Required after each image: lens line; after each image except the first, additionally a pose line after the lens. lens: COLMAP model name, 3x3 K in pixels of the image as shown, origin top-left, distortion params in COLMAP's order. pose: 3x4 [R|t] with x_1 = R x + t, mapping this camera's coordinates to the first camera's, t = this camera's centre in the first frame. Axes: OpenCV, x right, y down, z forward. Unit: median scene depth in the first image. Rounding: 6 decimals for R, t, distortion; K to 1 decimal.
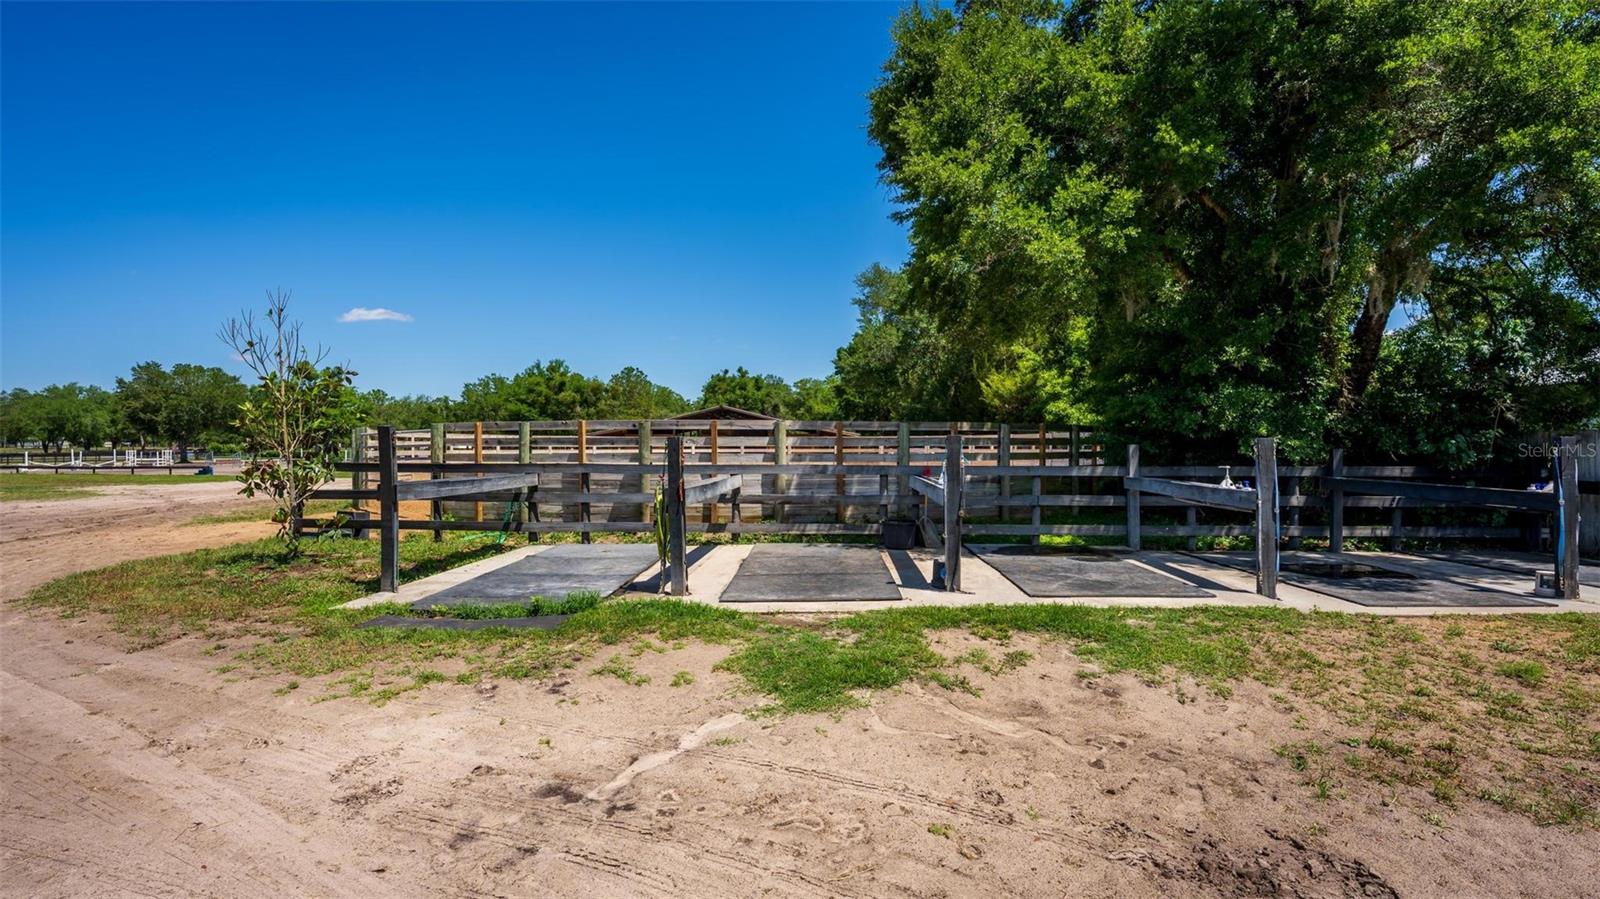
lens RADIAL K [[707.3, 0, 812.2], [0, 707.3, 443.6], [0, 0, 1]] dist [0.011839, -0.000427]
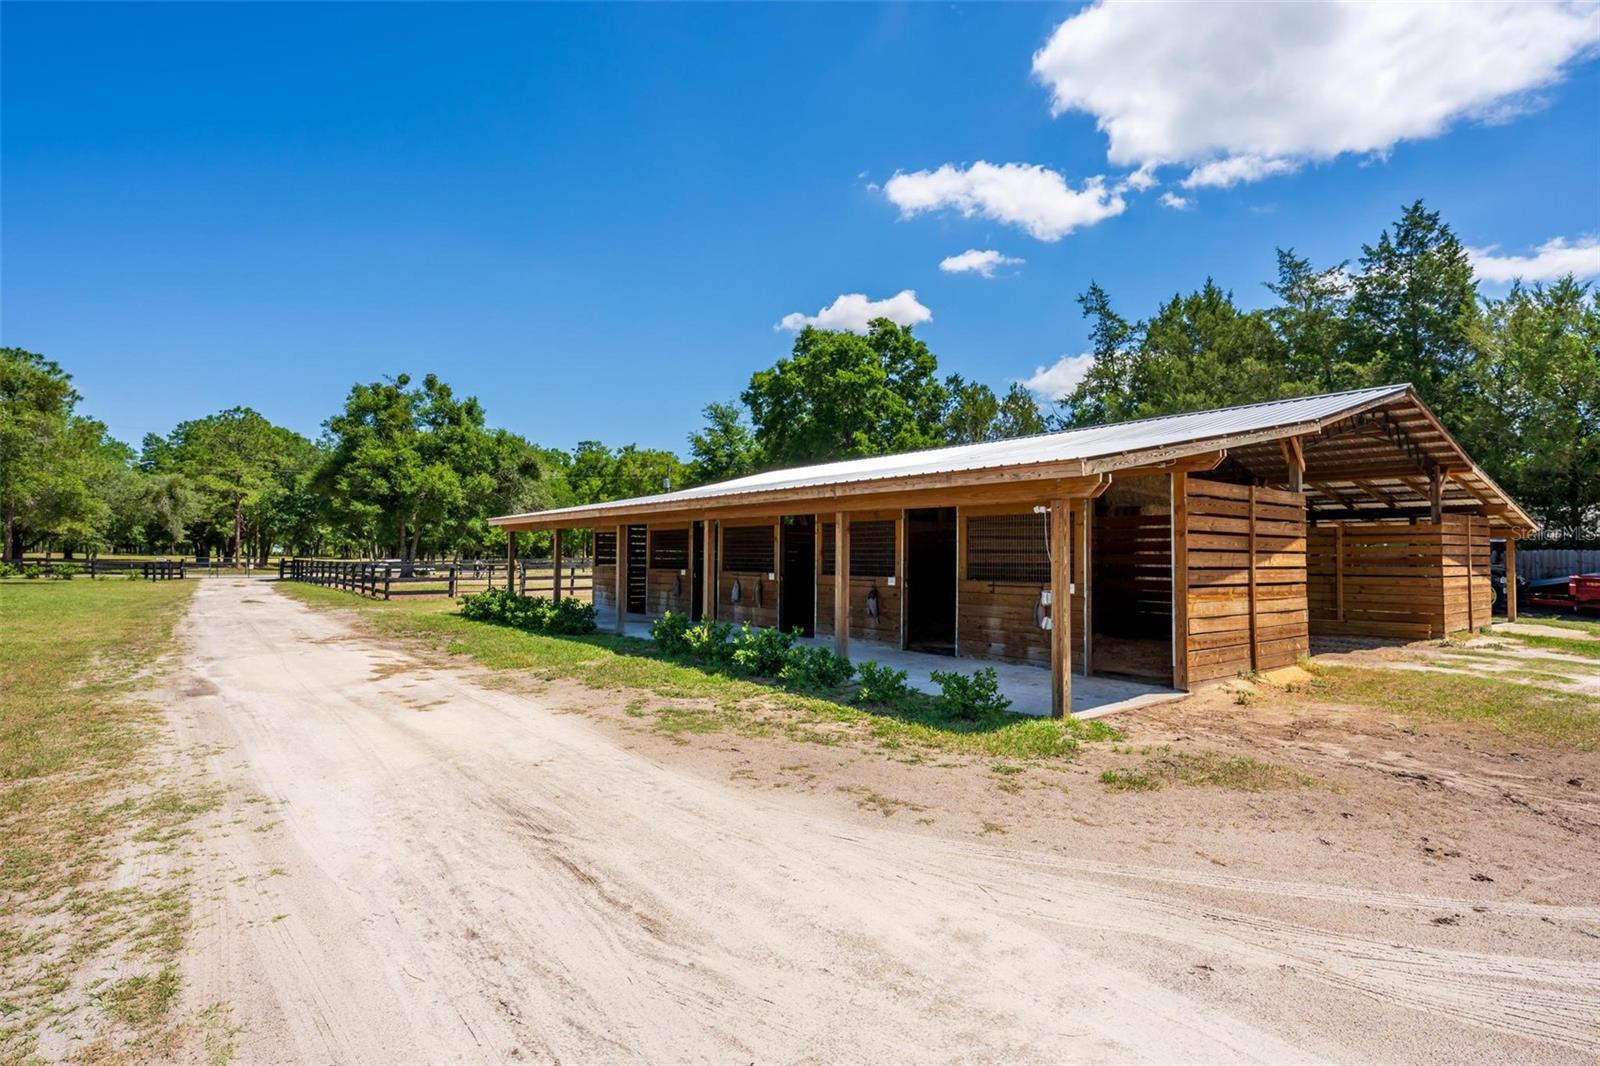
lens RADIAL K [[804.0, 0, 805.4], [0, 804.0, 522.8], [0, 0, 1]] dist [-0.000681, 0.003109]
pose [[0.783006, 0.034252, 0.621070, -0.277969], [-0.011962, 0.999127, -0.040021, 0.003988], [-0.621899, 0.023908, 0.782732, 0.547308]]
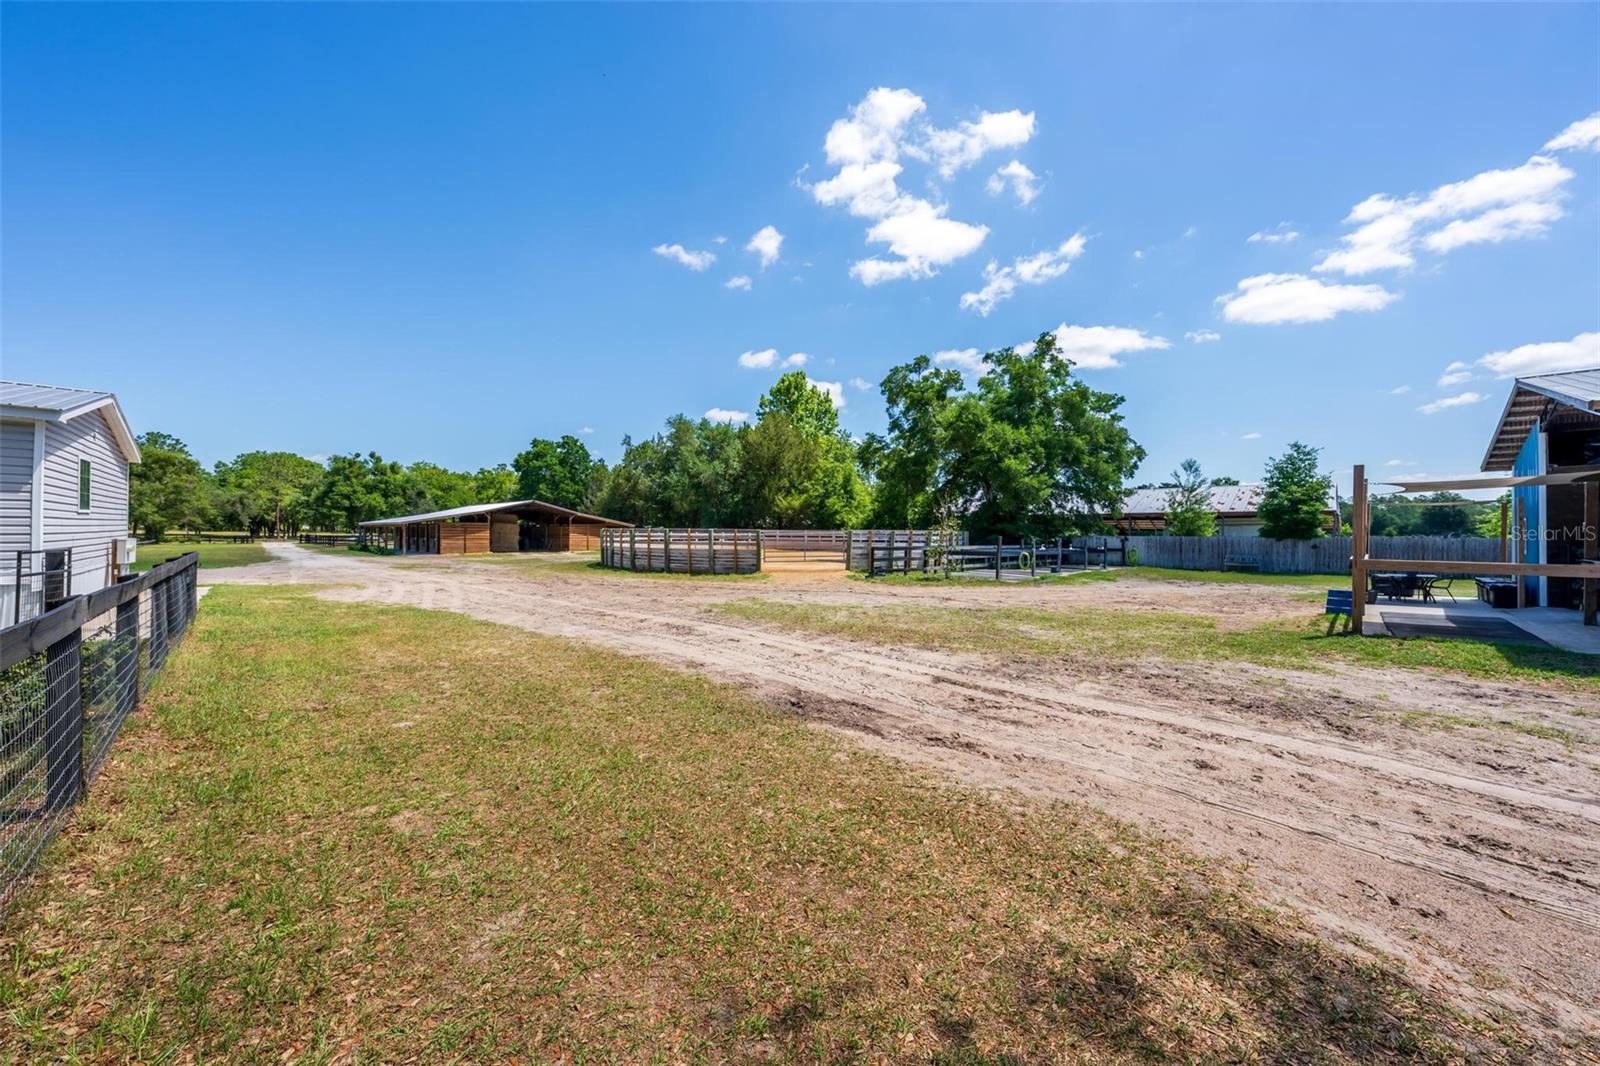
lens RADIAL K [[586.3, 0, 814.8], [0, 586.3, 531.8], [0, 0, 1]] dist [0.001038, 0.000514]
pose [[0.696532, 0.004159, 0.717513, -0.316794], [-0.010178, 0.999940, 0.004084, -0.004921], [-0.717453, -0.010147, 0.696533, -0.043980]]
